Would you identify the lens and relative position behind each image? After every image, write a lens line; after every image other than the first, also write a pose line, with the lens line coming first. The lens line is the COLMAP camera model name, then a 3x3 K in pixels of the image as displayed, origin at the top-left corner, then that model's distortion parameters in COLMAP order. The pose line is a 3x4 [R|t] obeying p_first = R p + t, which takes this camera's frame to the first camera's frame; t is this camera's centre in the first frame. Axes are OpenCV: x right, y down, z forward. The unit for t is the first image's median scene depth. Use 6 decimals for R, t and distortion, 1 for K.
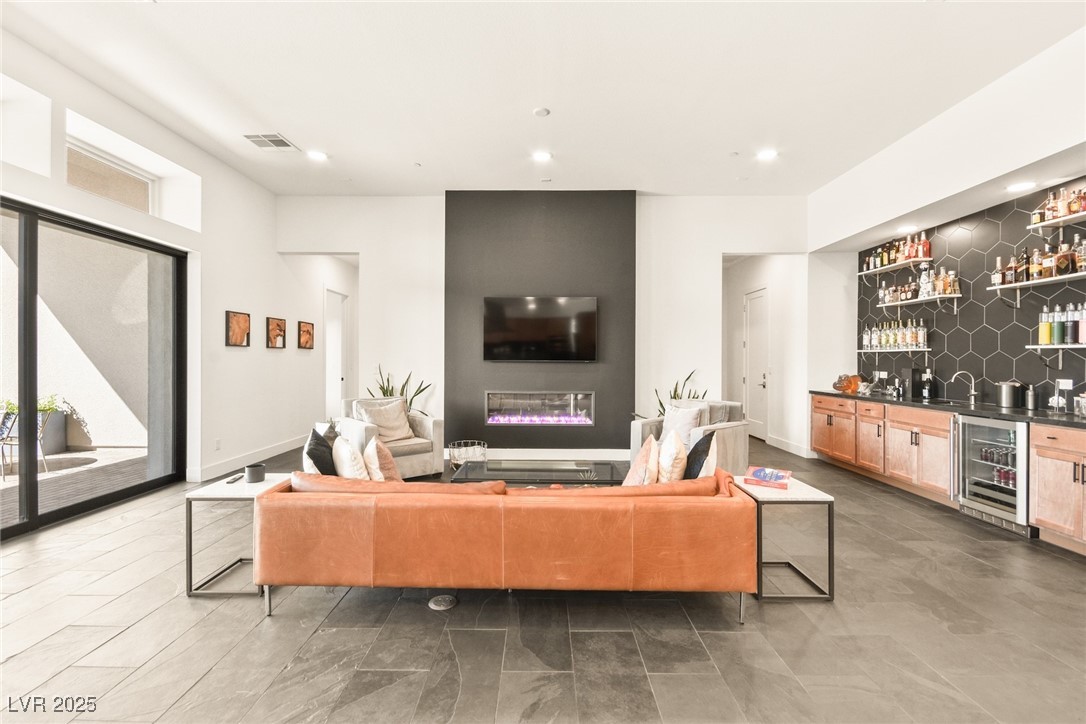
lens RADIAL K [[475.5, 0, 540.4], [0, 475.5, 362.1], [0, 0, 1]] dist [0.024666, -0.013029]
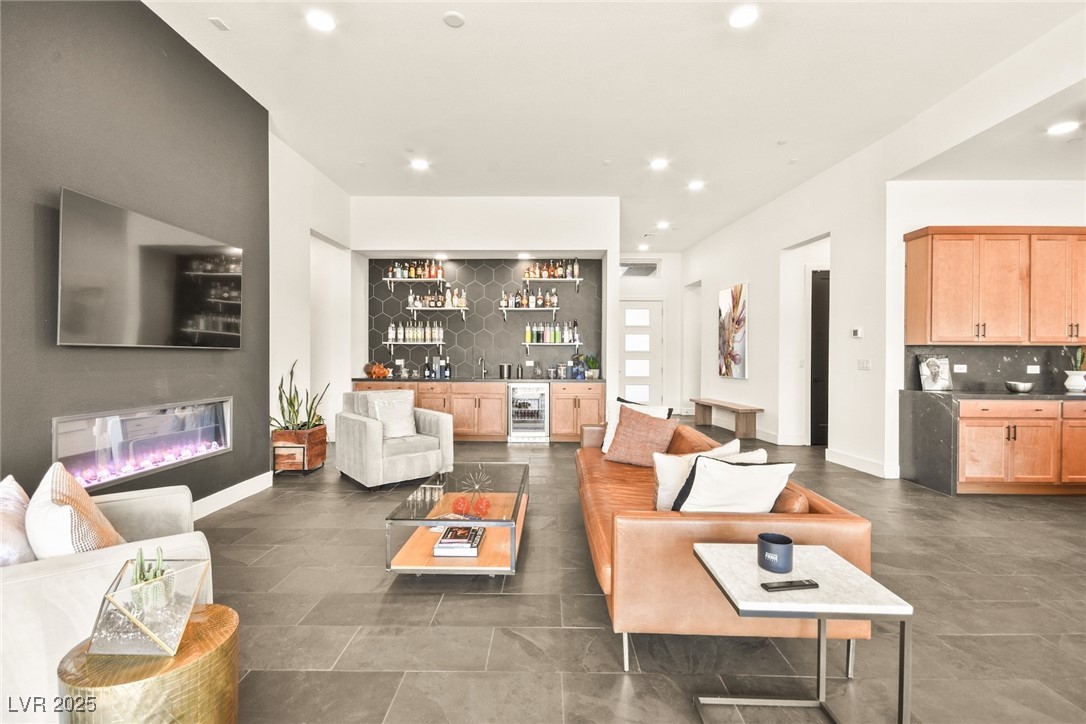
lens RADIAL K [[476.9, 0, 540.1], [0, 476.9, 362.1], [0, 0, 1]] dist [0.005172, 0.000470]
pose [[0.013392, -0.016108, 0.999781, -0.613636], [0.001633, 0.999869, 0.016088, 0.007188], [-0.999909, 0.001418, 0.013416, 0.684882]]
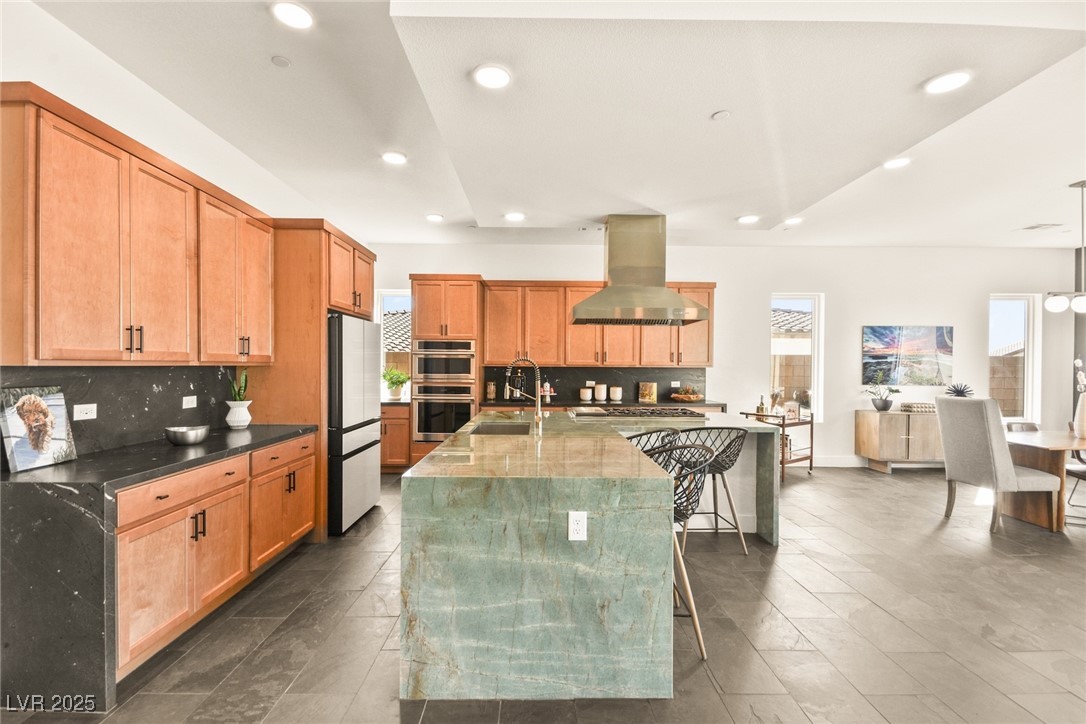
lens RADIAL K [[475.4, 0, 544.0], [0, 475.4, 367.8], [0, 0, 1]] dist [0.010136, -0.000623]
pose [[-0.999785, -0.011722, -0.017079, -0.115090], [-0.011887, 0.999883, 0.009616, -0.016635], [0.016964, 0.009817, -0.999808, 0.359871]]
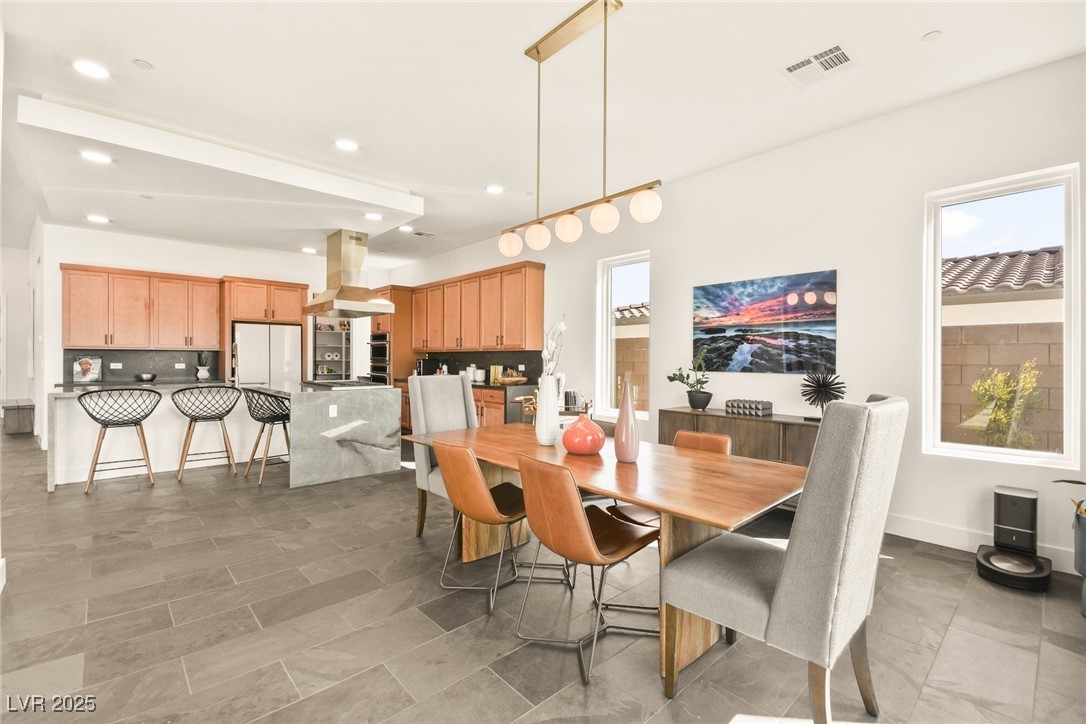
lens RADIAL K [[473.4, 0, 543.8], [0, 473.4, 361.3], [0, 0, 1]] dist [0.007819, -0.000482]
pose [[-0.679737, -0.011769, 0.733361, -1.431773], [-0.003857, 0.999915, 0.012473, 0.002587], [-0.733446, 0.005650, -0.679725, -0.086175]]
